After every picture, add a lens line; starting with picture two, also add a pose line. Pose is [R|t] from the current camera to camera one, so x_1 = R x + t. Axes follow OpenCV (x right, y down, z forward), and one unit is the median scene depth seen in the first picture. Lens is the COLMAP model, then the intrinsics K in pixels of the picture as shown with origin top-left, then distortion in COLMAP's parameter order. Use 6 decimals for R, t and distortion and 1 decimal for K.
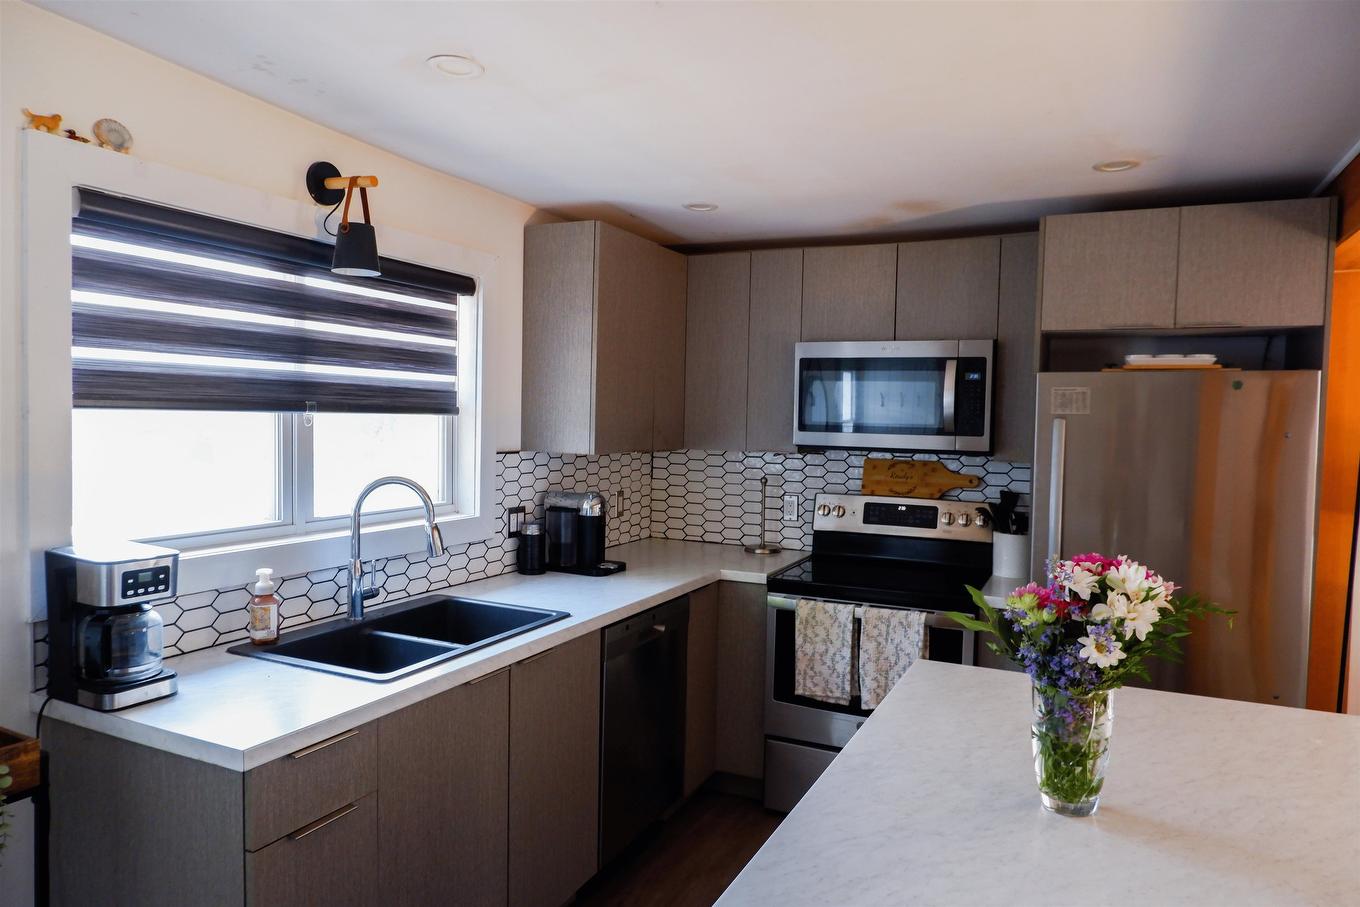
lens RADIAL K [[895.7, 0, 674.1], [0, 895.7, 455.1], [0, 0, 1]] dist [-0.003113, 0.002086]
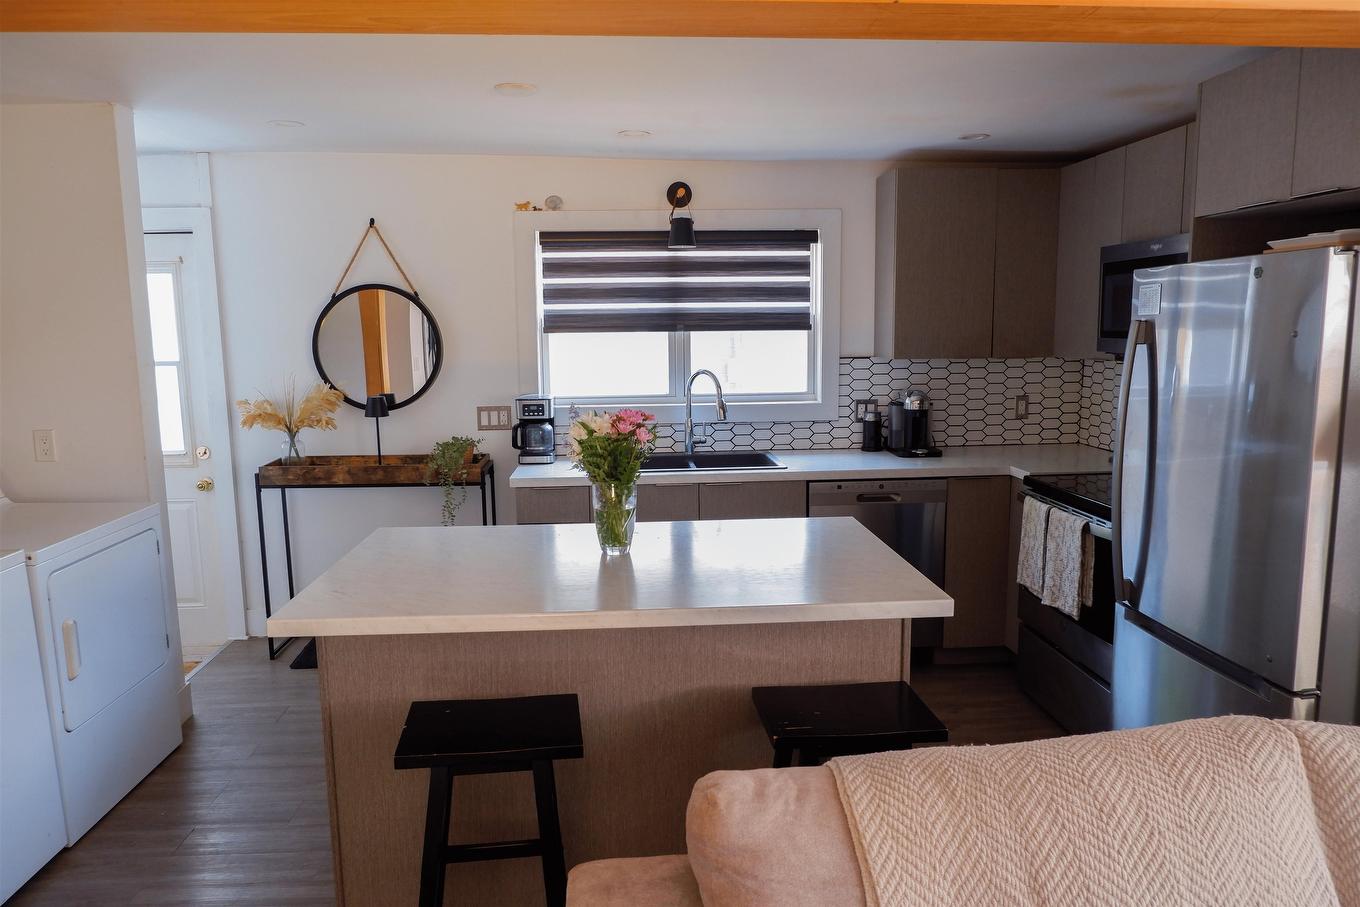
lens RADIAL K [[895.7, 0, 666.0], [0, 895.7, 461.0], [0, 0, 1]] dist [-0.003113, 0.002086]
pose [[0.487671, 0.103632, -0.866855, 0.890688], [-0.016897, 0.993864, 0.109310, 0.009620], [0.872864, -0.038660, 0.486430, 0.108490]]
